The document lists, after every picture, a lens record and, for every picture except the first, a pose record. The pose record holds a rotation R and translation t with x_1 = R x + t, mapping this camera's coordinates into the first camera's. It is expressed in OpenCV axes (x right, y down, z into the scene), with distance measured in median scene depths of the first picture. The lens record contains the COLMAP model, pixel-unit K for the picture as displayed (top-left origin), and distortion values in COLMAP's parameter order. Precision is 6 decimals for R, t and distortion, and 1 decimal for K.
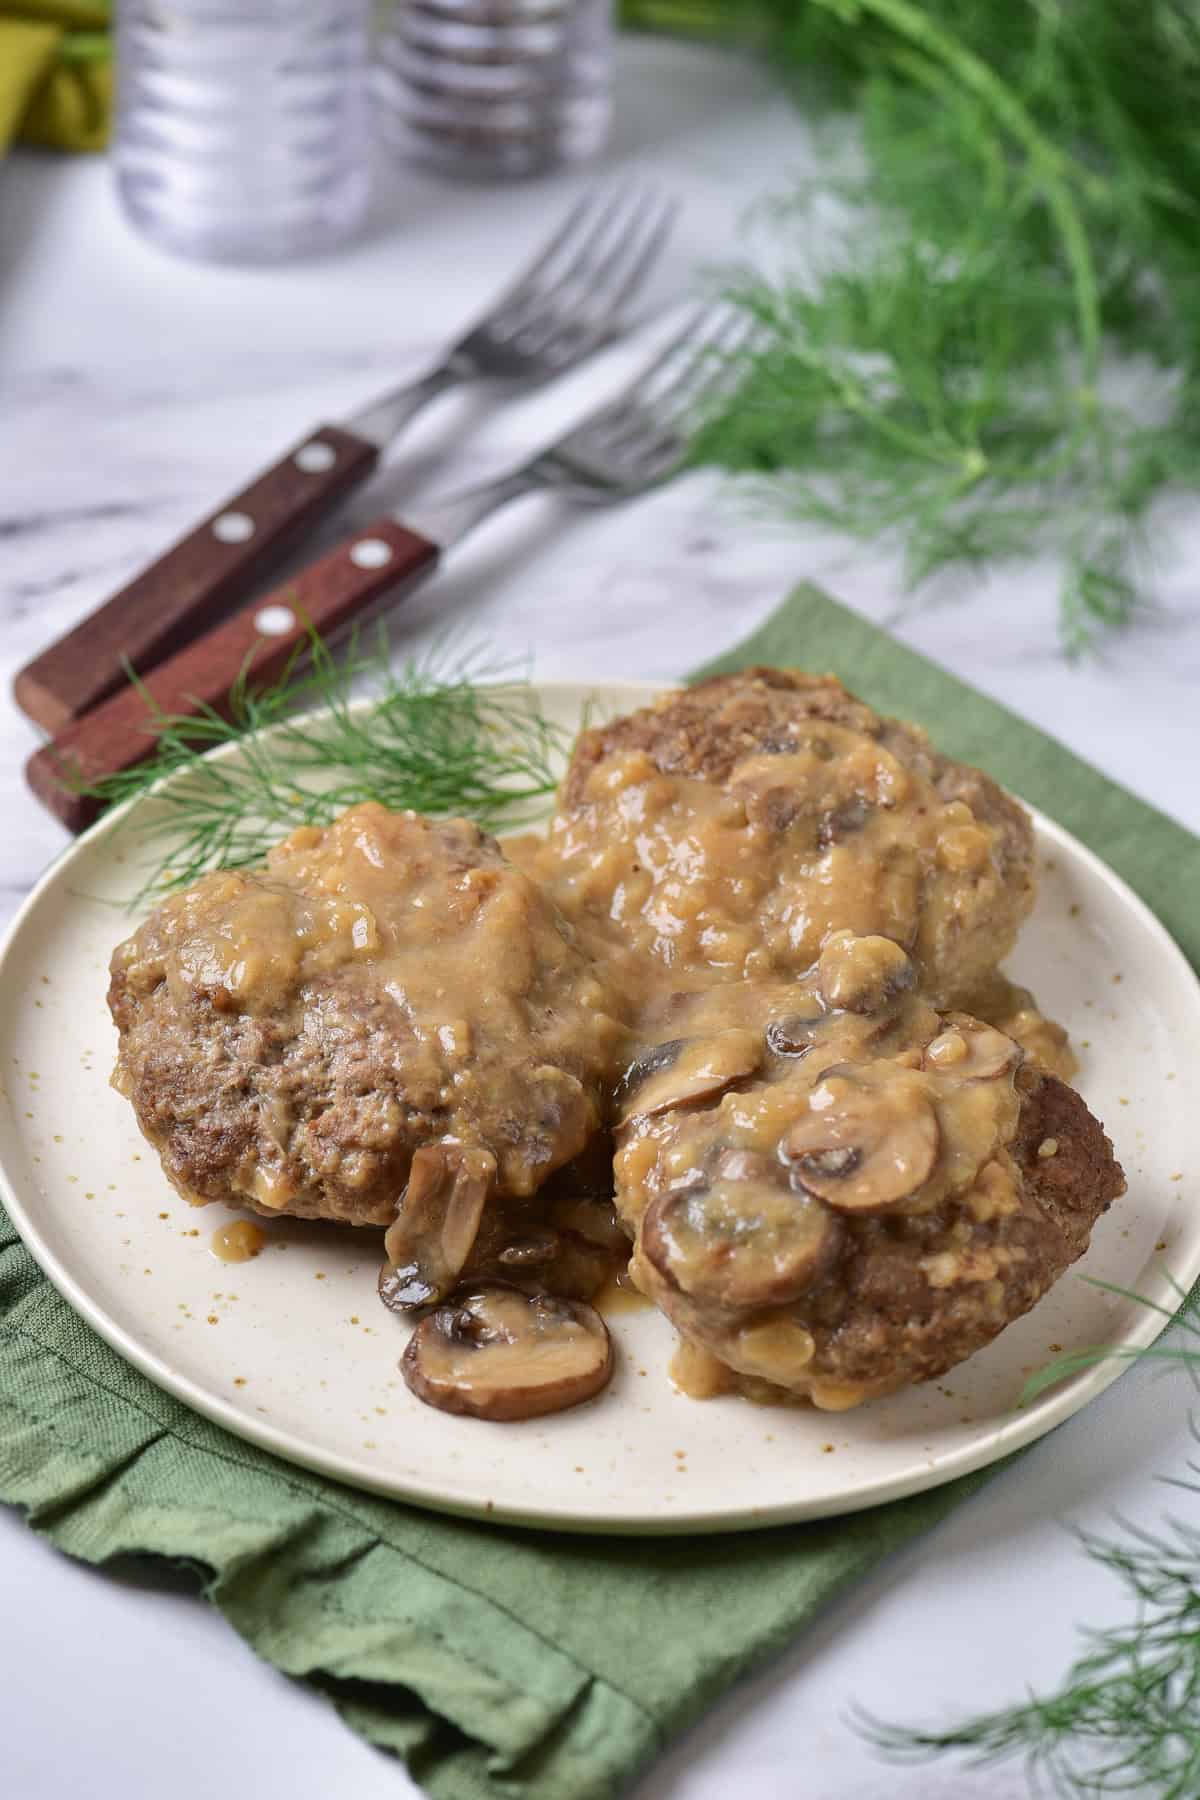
lens RADIAL K [[6281.7, 0, 600.0], [0, 6281.7, 900.0], [0, 0, 1]] dist [-0.233297, -1.778769]
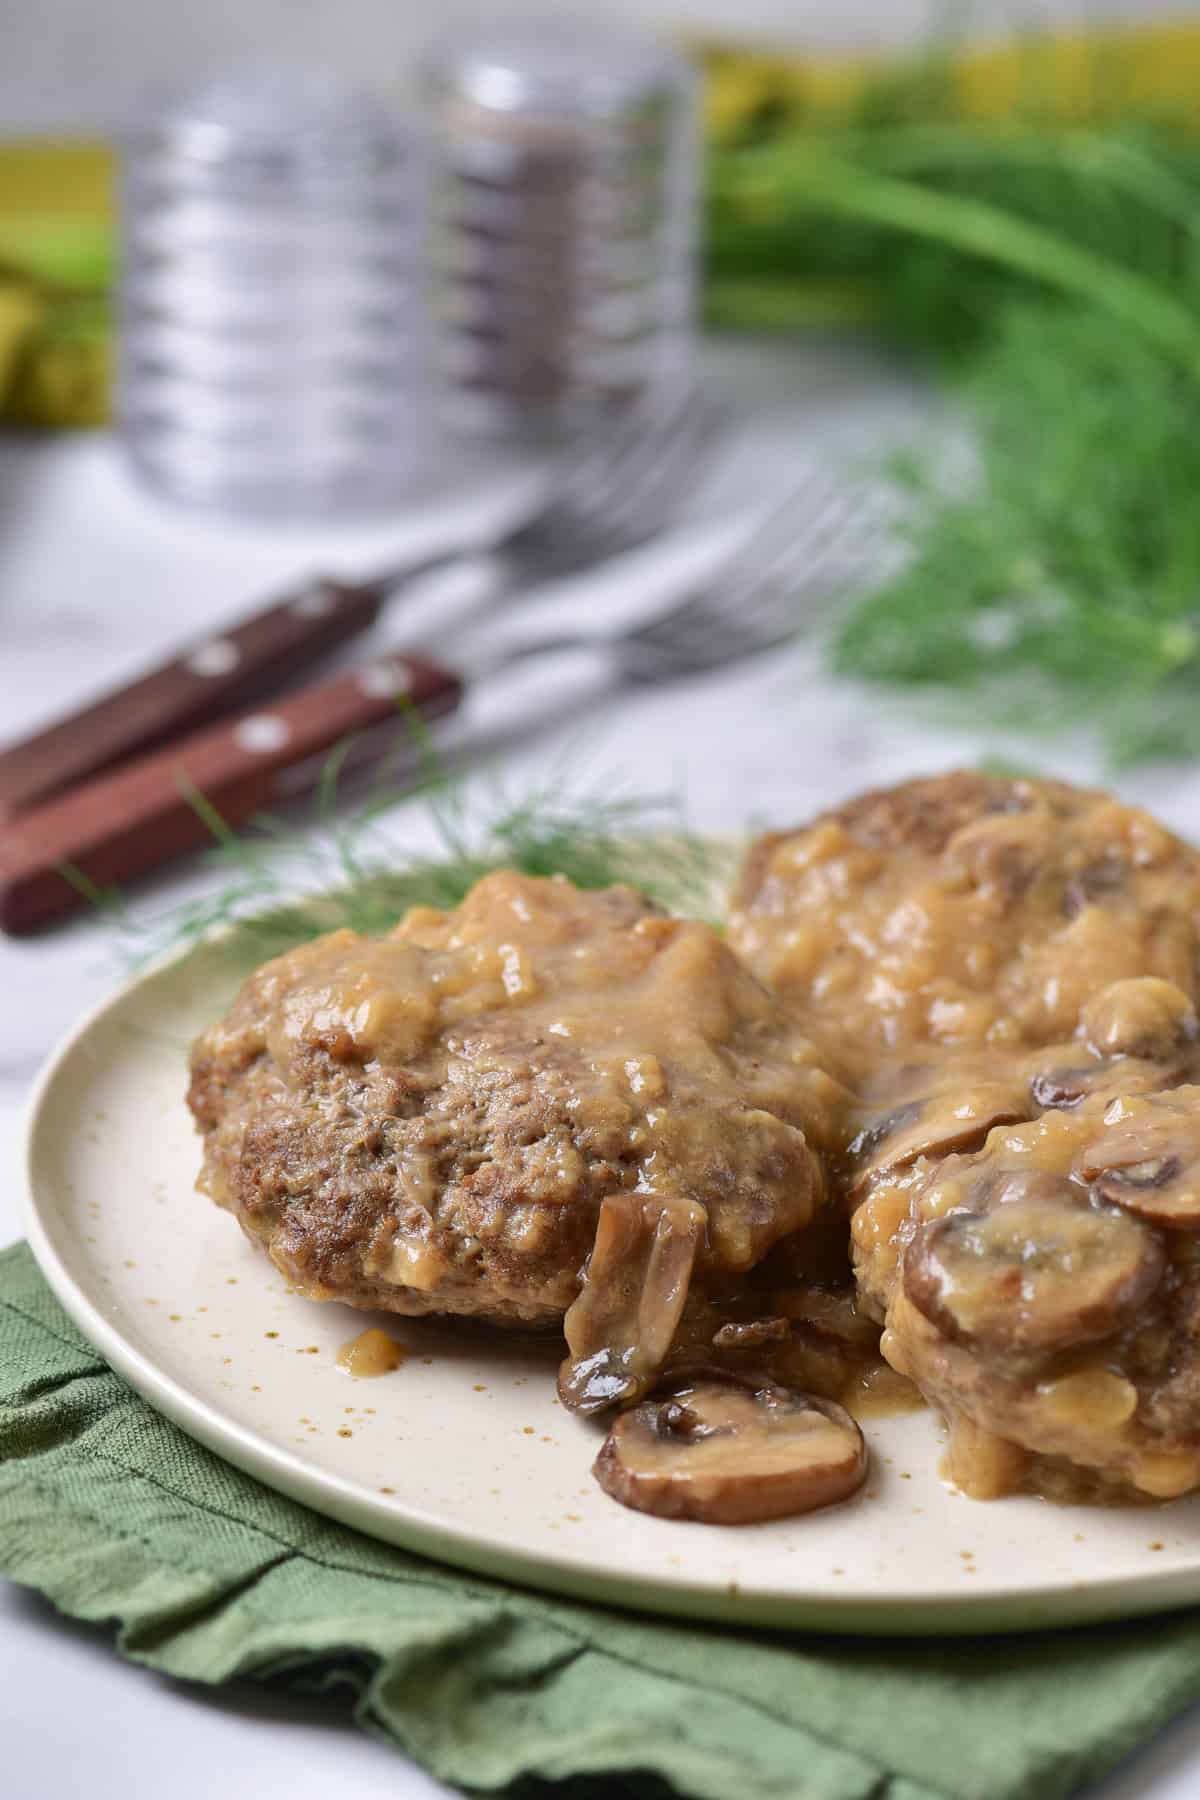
lens RADIAL K [[6281.7, 0, 600.0], [0, 6281.7, 900.0], [0, 0, 1]] dist [-0.233297, -1.778769]
pose [[0.998915, -0.030648, 0.035064, -0.055423], [0.038241, 0.969520, -0.242009, 0.190886], [-0.026578, 0.243087, 0.969640, 0.235072]]
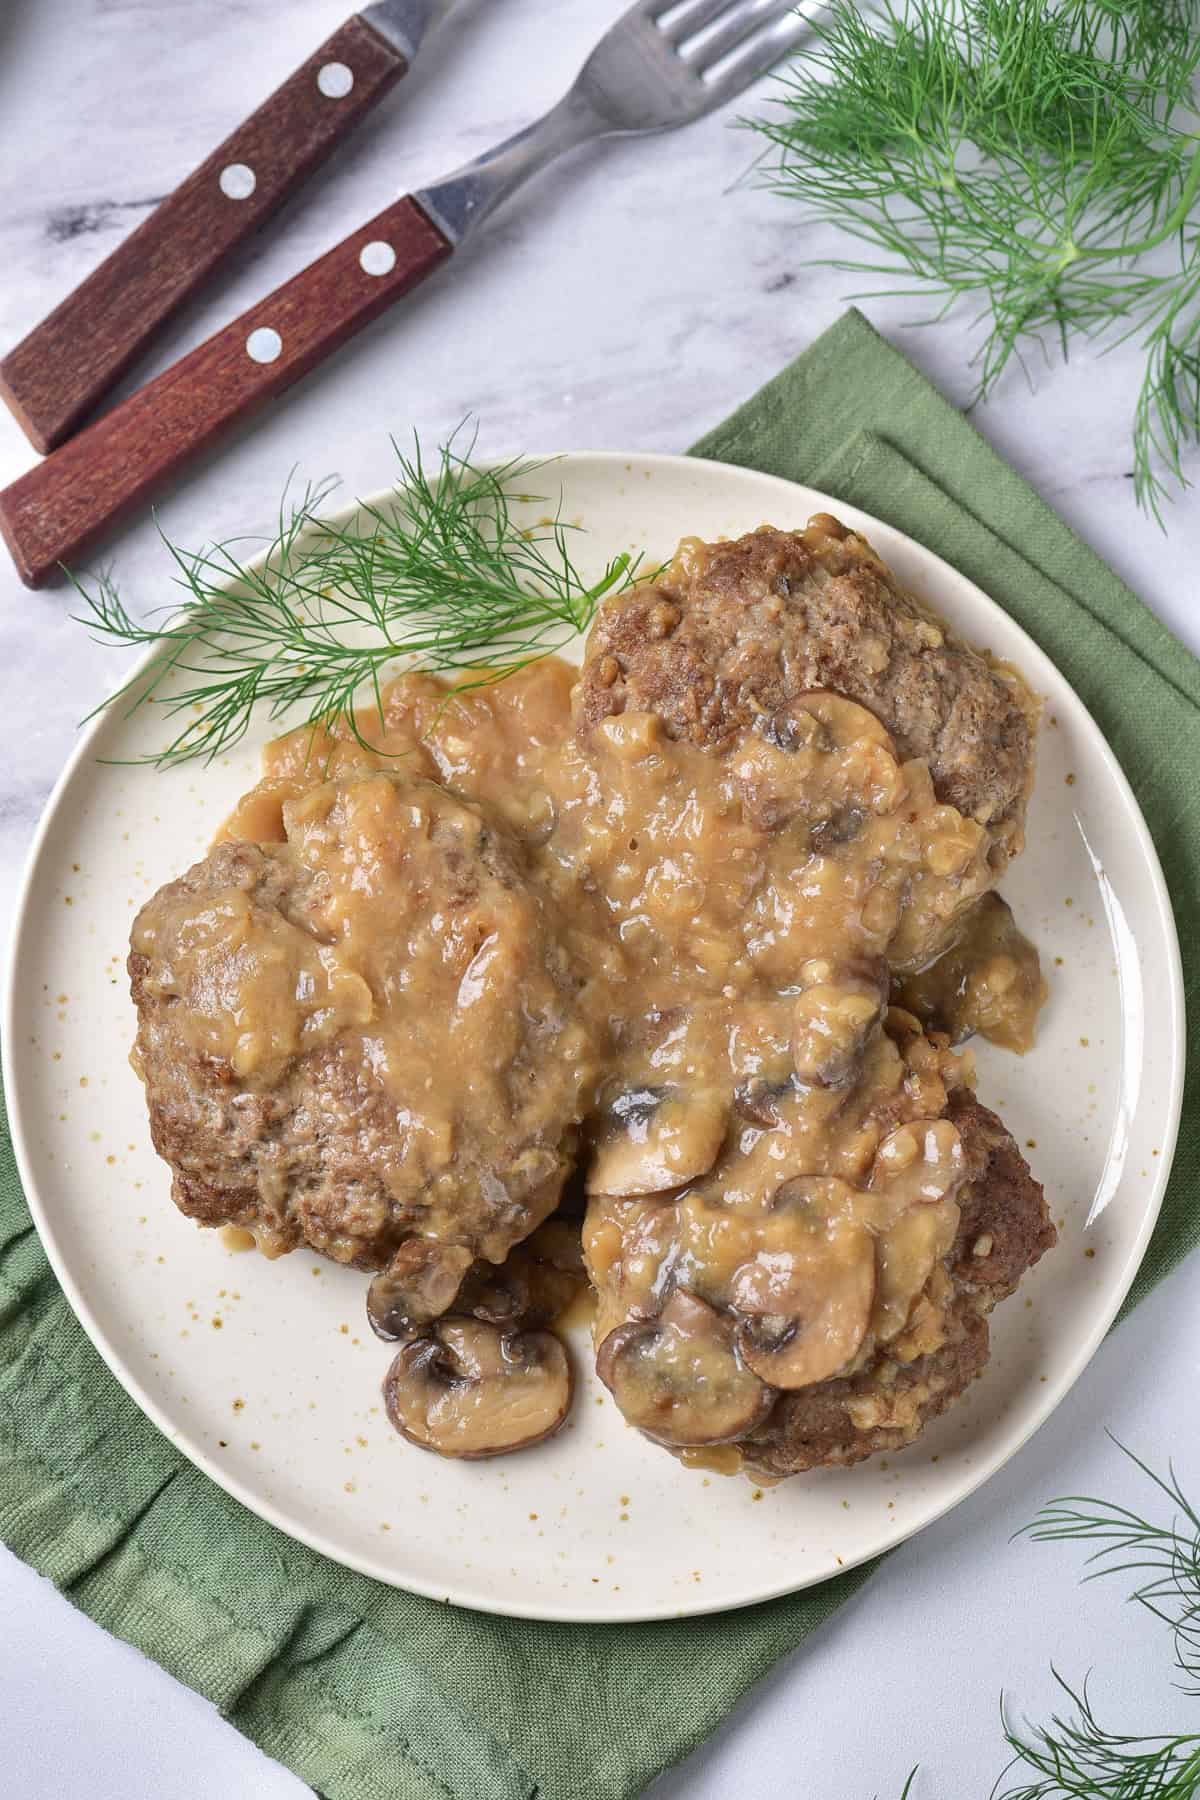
lens RADIAL K [[6281.7, 0, 600.0], [0, 6281.7, 900.0], [0, 0, 1]] dist [-0.233297, -1.778769]
pose [[0.996501, 0.073426, -0.039928, 0.044529], [-0.028922, 0.751146, 0.659502, -0.722267], [0.078417, -0.656040, 0.750642, 0.220809]]
